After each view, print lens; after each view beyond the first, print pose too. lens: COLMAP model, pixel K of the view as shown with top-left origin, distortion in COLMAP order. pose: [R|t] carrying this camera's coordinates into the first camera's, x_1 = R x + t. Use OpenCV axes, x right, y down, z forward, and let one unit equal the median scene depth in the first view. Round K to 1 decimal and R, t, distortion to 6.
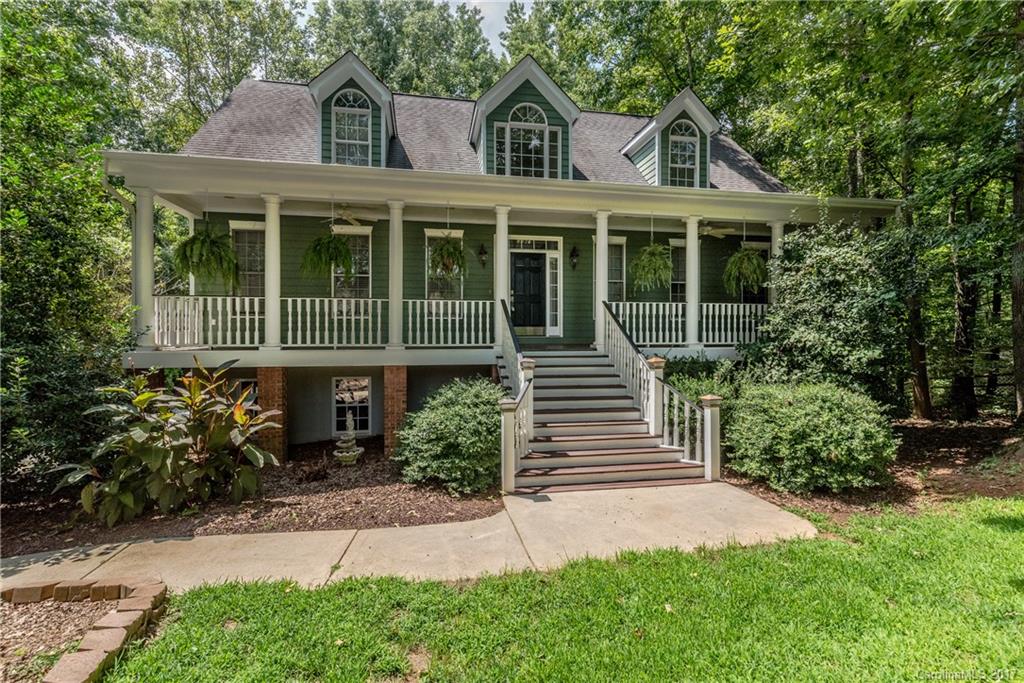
lens RADIAL K [[444.4, 0, 502.1], [0, 444.4, 336.5], [0, 0, 1]] dist [-0.000101, 0.000347]
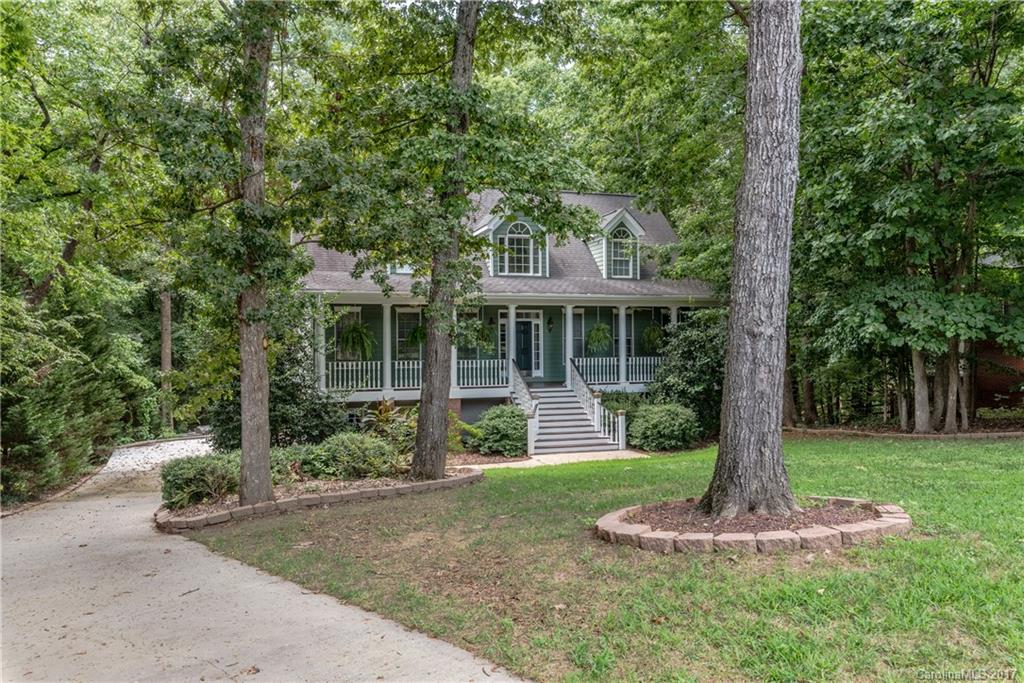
lens RADIAL K [[715.6, 0, 514.7], [0, 715.6, 342.6], [0, 0, 1]] dist [-0.004278, -0.000129]
pose [[0.987470, -0.005796, 0.157700, -0.435841], [0.006604, 0.999968, -0.004599, -0.135823], [-0.157668, 0.005583, 0.987476, -1.756681]]
